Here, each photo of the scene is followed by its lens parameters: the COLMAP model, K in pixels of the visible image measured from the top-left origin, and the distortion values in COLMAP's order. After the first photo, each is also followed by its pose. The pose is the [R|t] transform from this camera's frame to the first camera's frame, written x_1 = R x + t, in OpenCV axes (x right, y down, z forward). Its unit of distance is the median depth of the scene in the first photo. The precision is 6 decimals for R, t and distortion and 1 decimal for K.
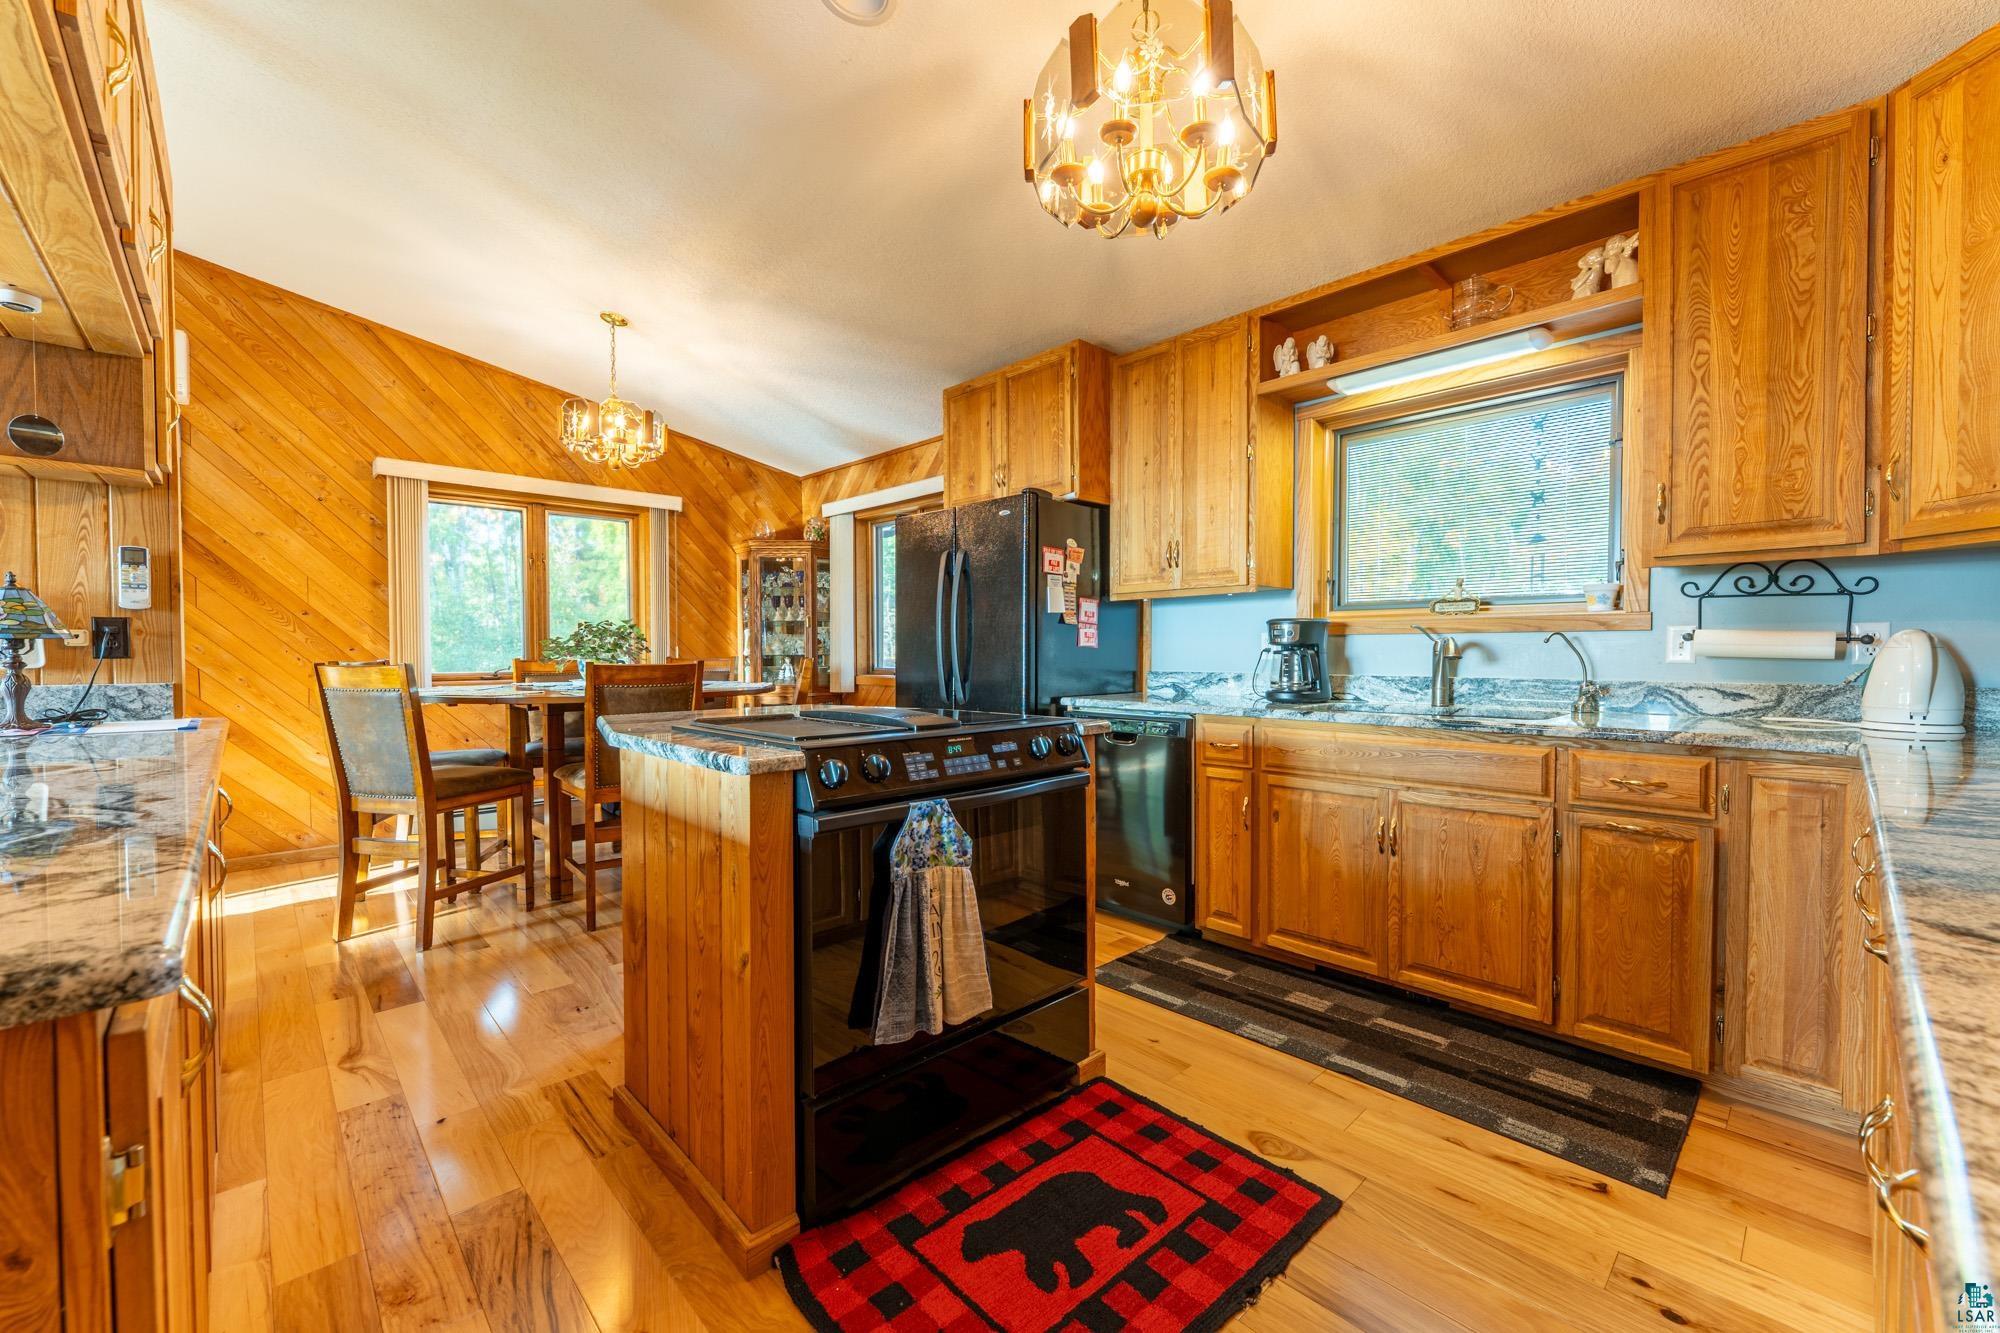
lens RADIAL K [[806.2, 0, 1001.1], [0, 806.2, 666.1], [0, 0, 1]] dist [-0.003679, 0.000106]
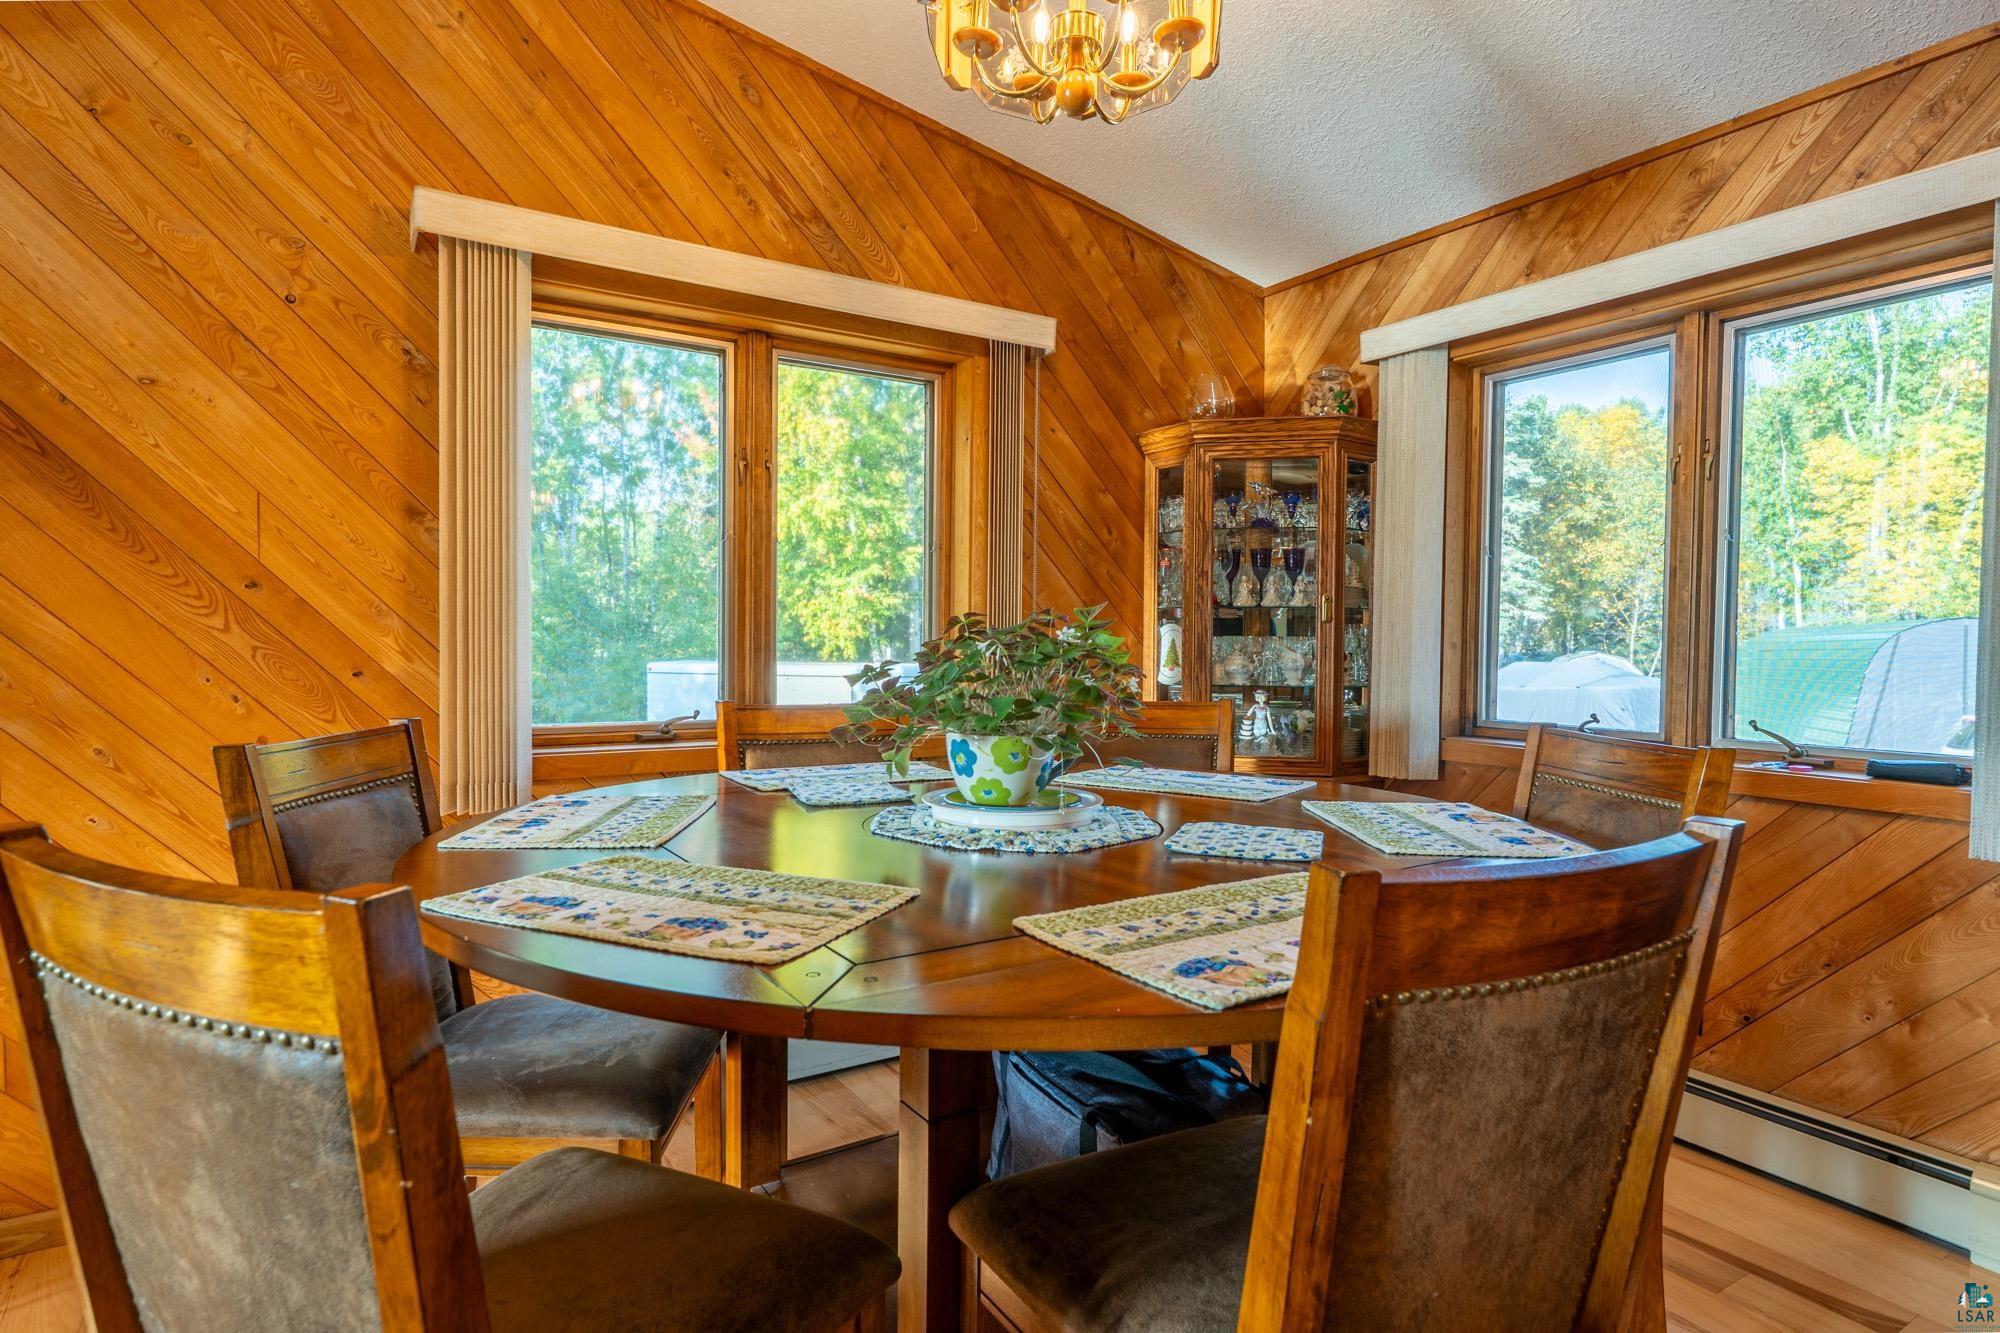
lens RADIAL K [[1068.5, 0, 994.9], [0, 1068.5, 665.7], [0, 0, 1]] dist [-0.000147, -0.000945]
pose [[0.977490, 0.017907, -0.210219, -0.414586], [-0.016989, 0.999837, 0.006171, -0.036705], [0.210295, -0.002461, 0.977635, 0.589527]]
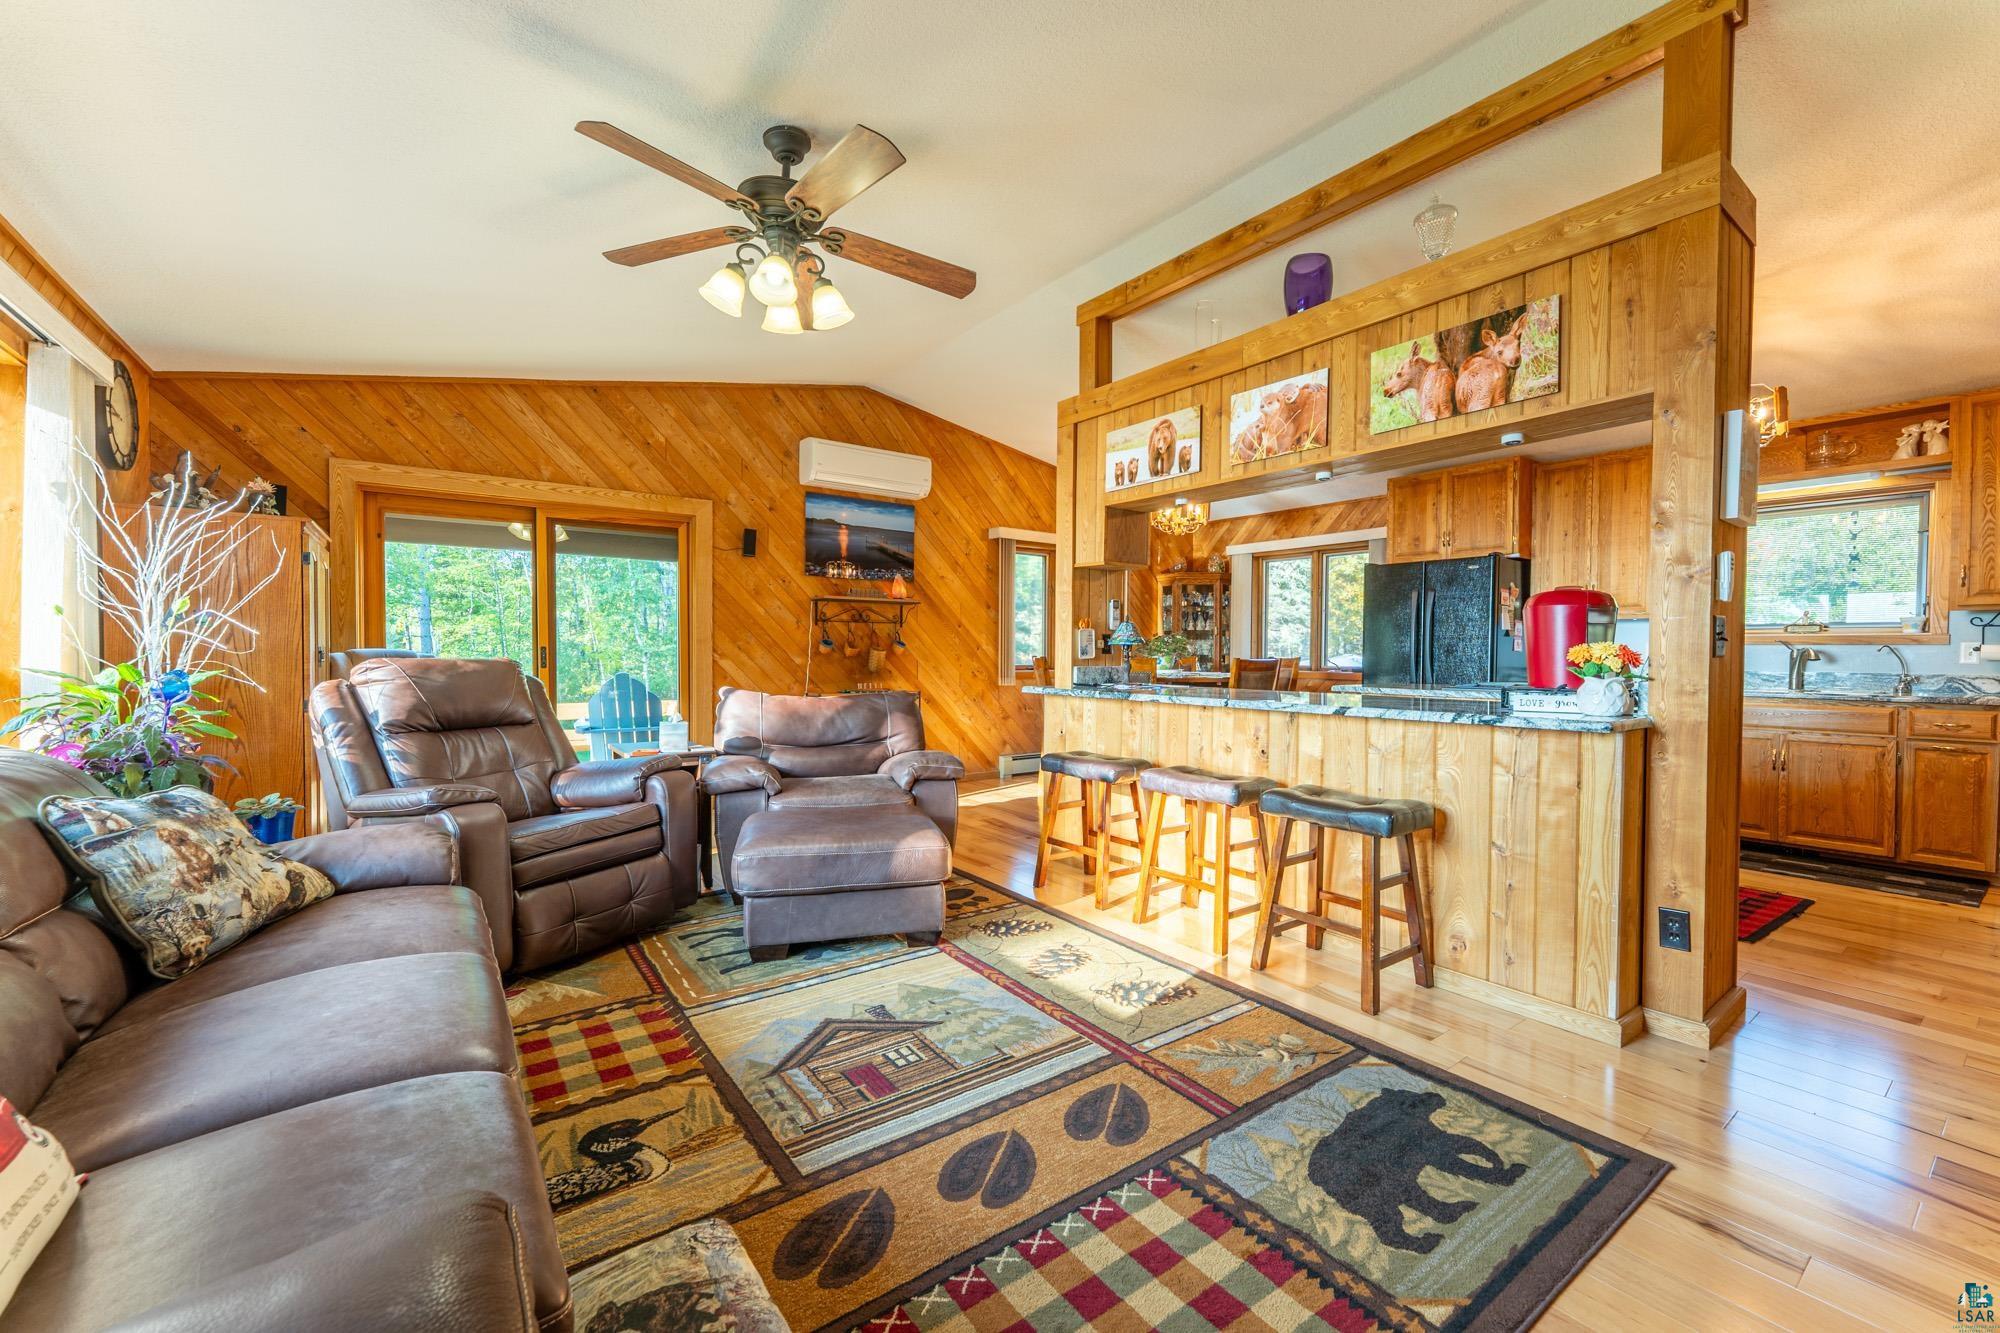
lens RADIAL K [[806.2, 0, 1000.3], [0, 806.2, 667.1], [0, 0, 1]] dist [-0.003679, 0.000106]
pose [[0.991870, 0.009528, -0.126901, -0.615110], [-0.009472, 0.999955, 0.001048, 0.012995], [0.126906, 0.000163, 0.991915, -0.598242]]
